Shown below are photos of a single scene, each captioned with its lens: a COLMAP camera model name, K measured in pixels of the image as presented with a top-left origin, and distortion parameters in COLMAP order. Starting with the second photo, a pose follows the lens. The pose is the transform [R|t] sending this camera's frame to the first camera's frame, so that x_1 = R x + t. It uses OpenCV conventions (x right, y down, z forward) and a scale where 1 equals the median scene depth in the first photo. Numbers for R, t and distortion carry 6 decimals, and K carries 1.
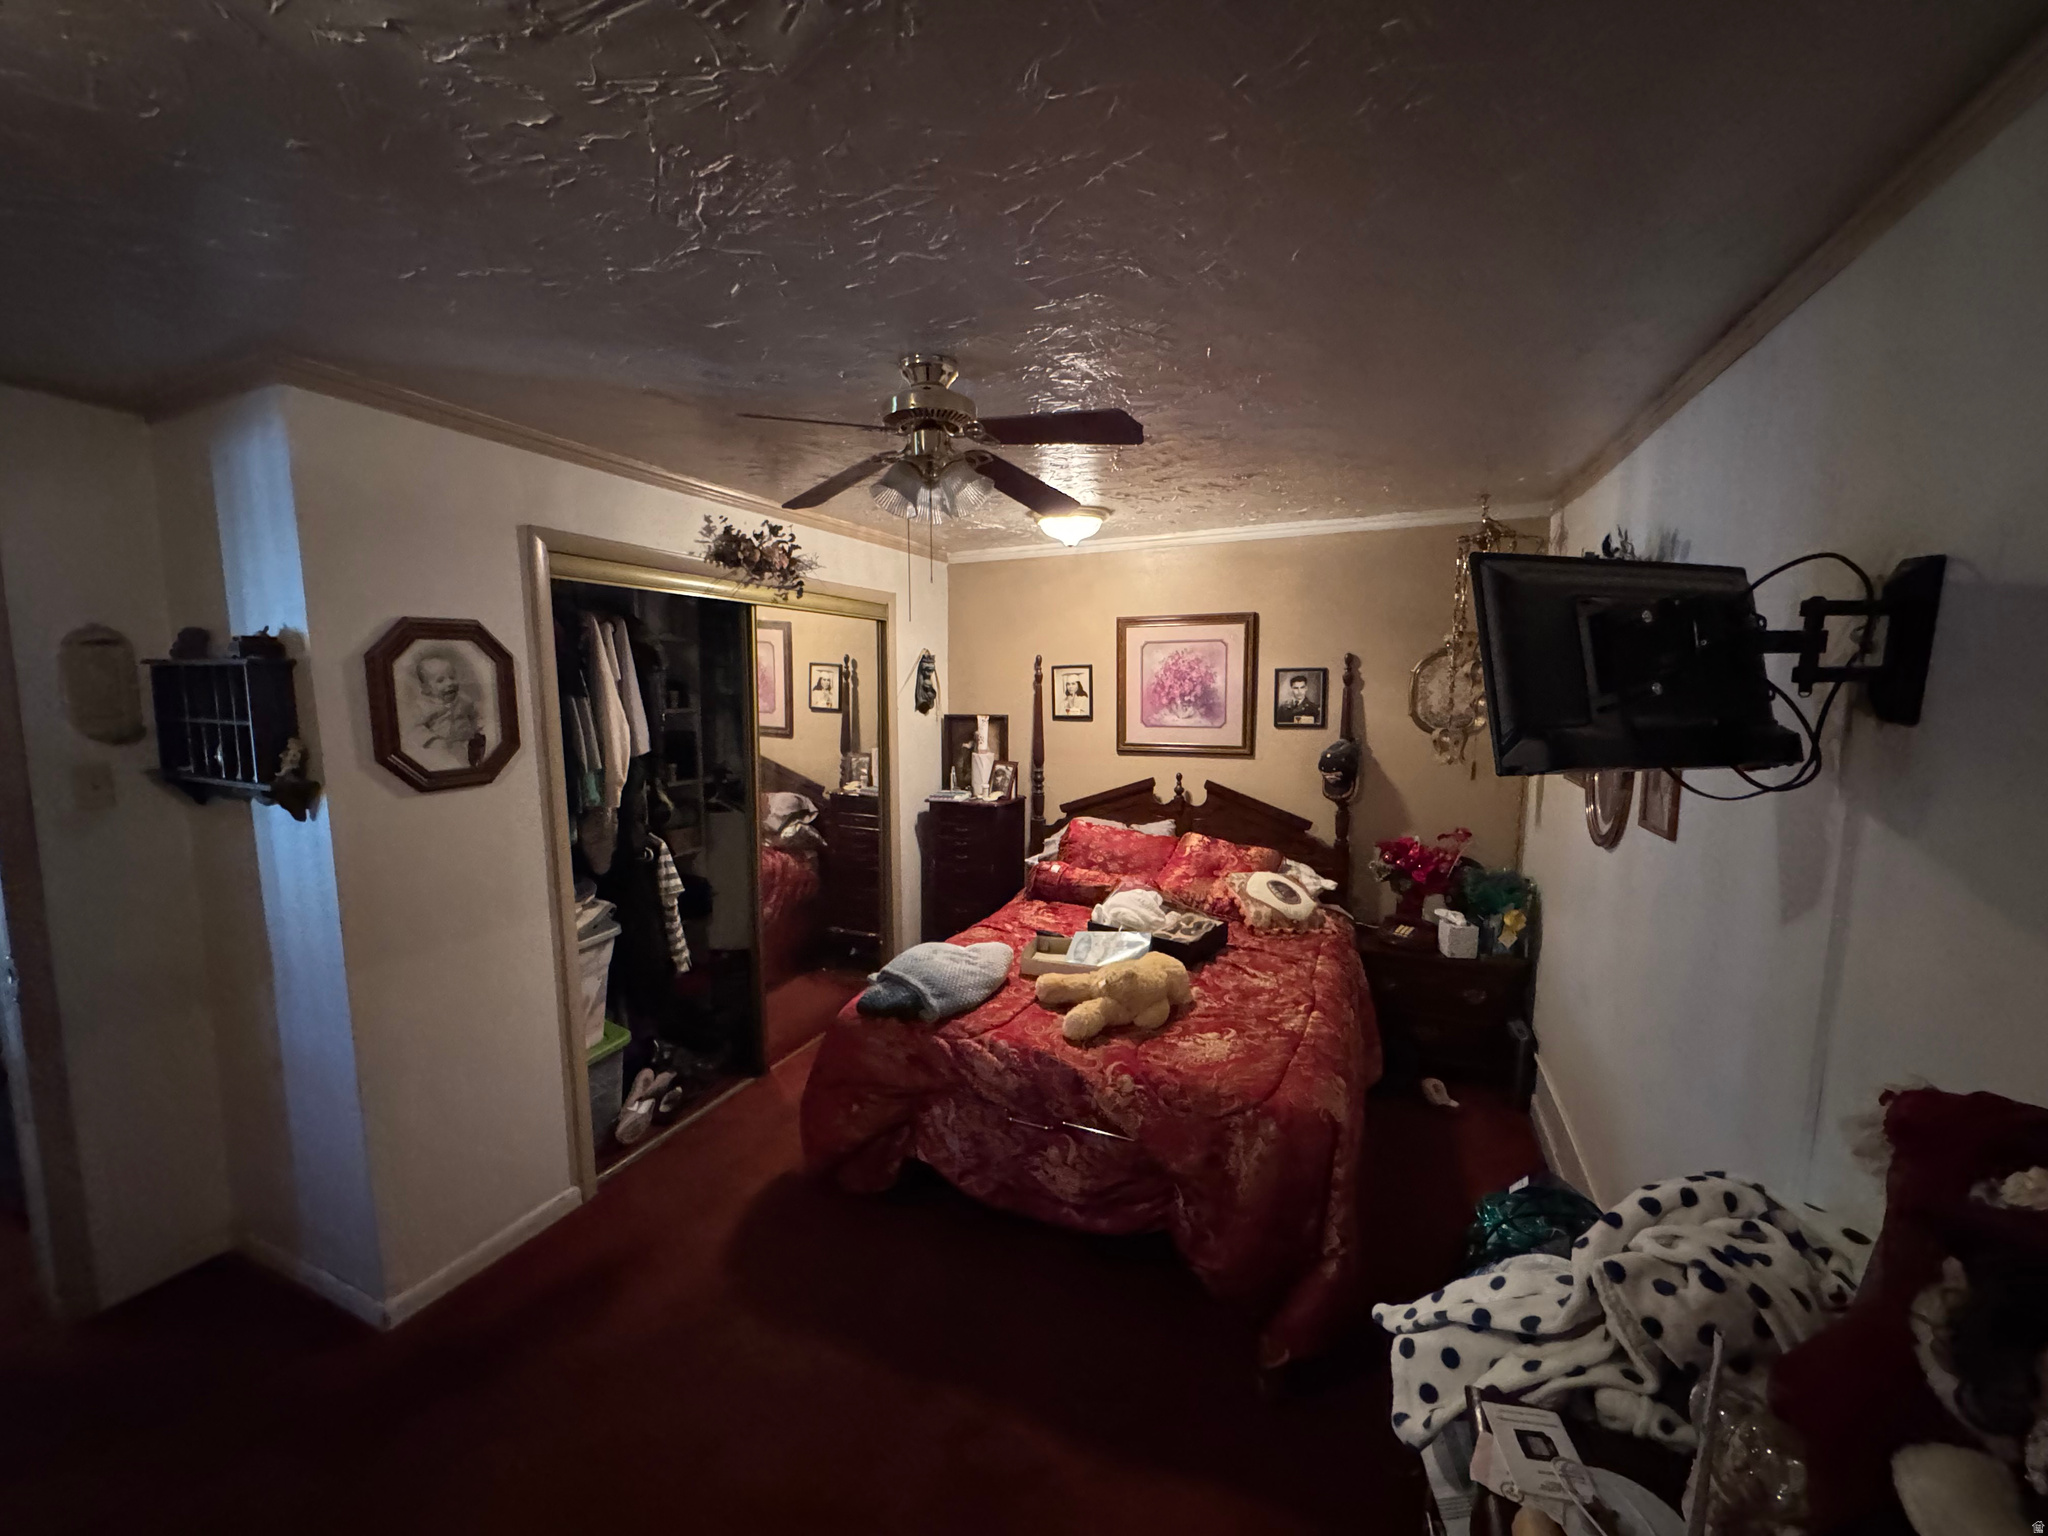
lens RADIAL K [[819.8, 0, 1025.9], [0, 819.8, 770.6], [0, 0, 1]] dist [-0.004677, 0.000329]
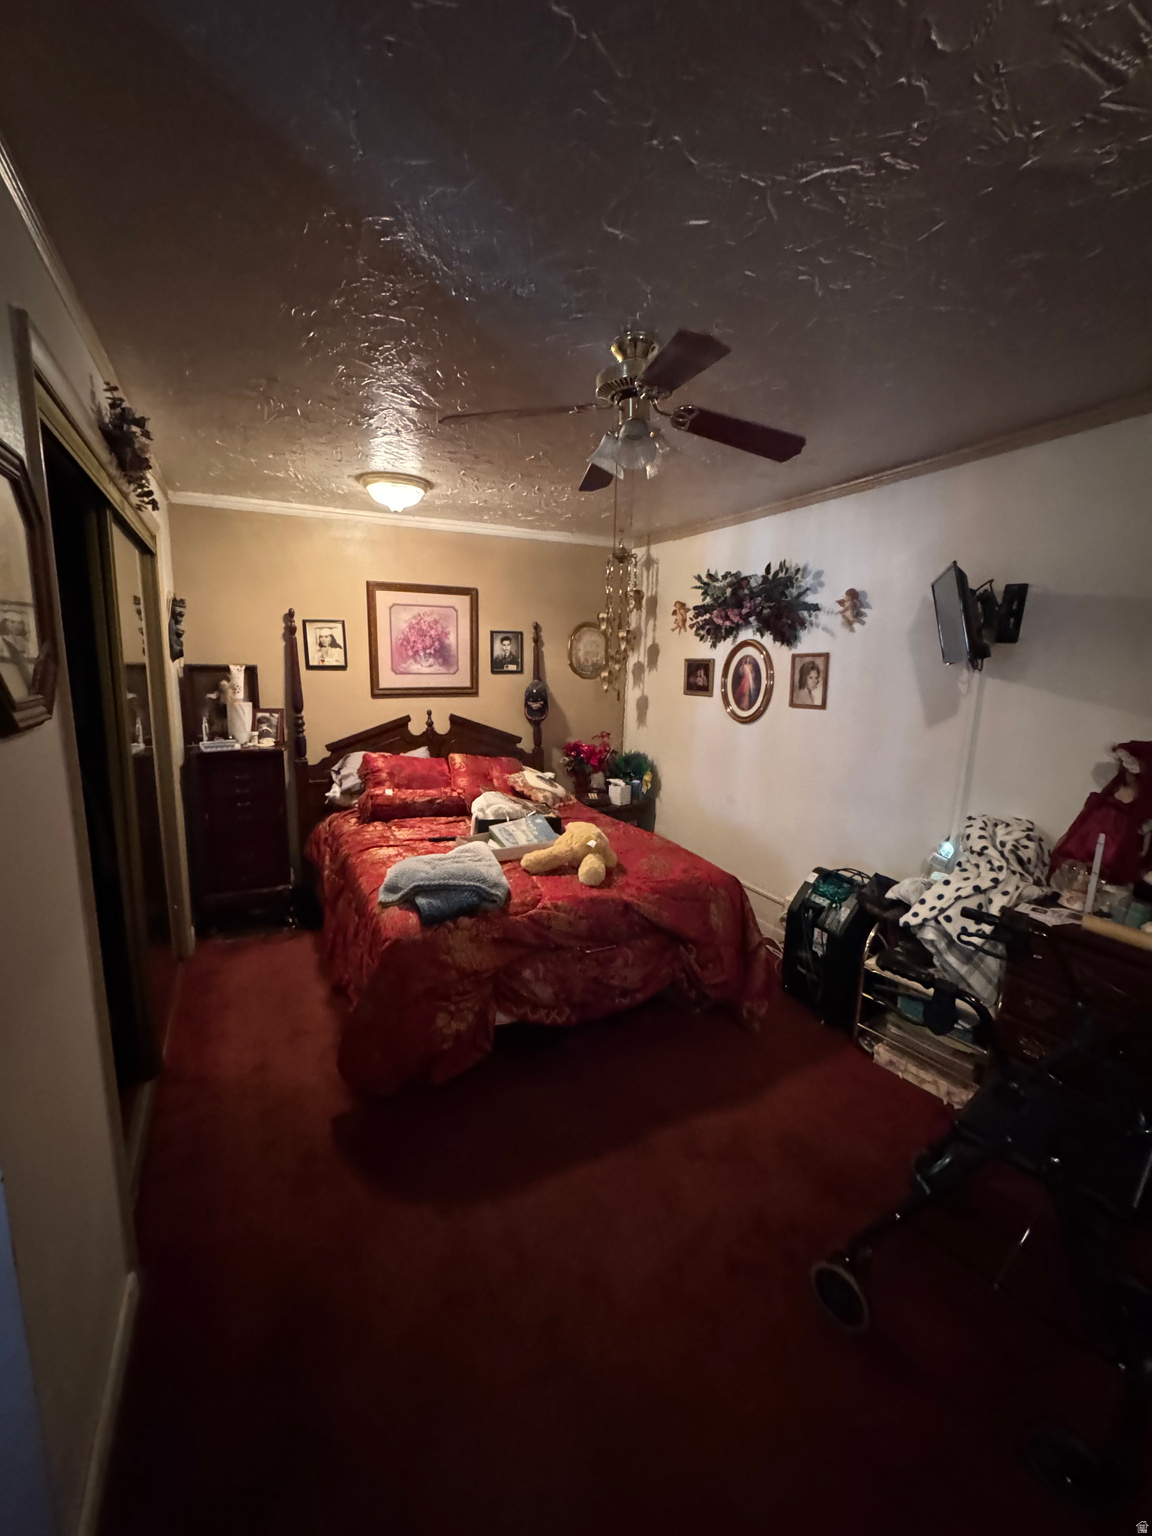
lens RADIAL K [[614.8, 0, 574.7], [0, 614.8, 770.3], [0, 0, 1]] dist [-0.004677, 0.000329]
pose [[0.630523, -0.120369, 0.766780, -0.424013], [0.070203, 0.992697, 0.098106, 0.018534], [-0.772989, -0.008028, 0.634368, 0.215361]]
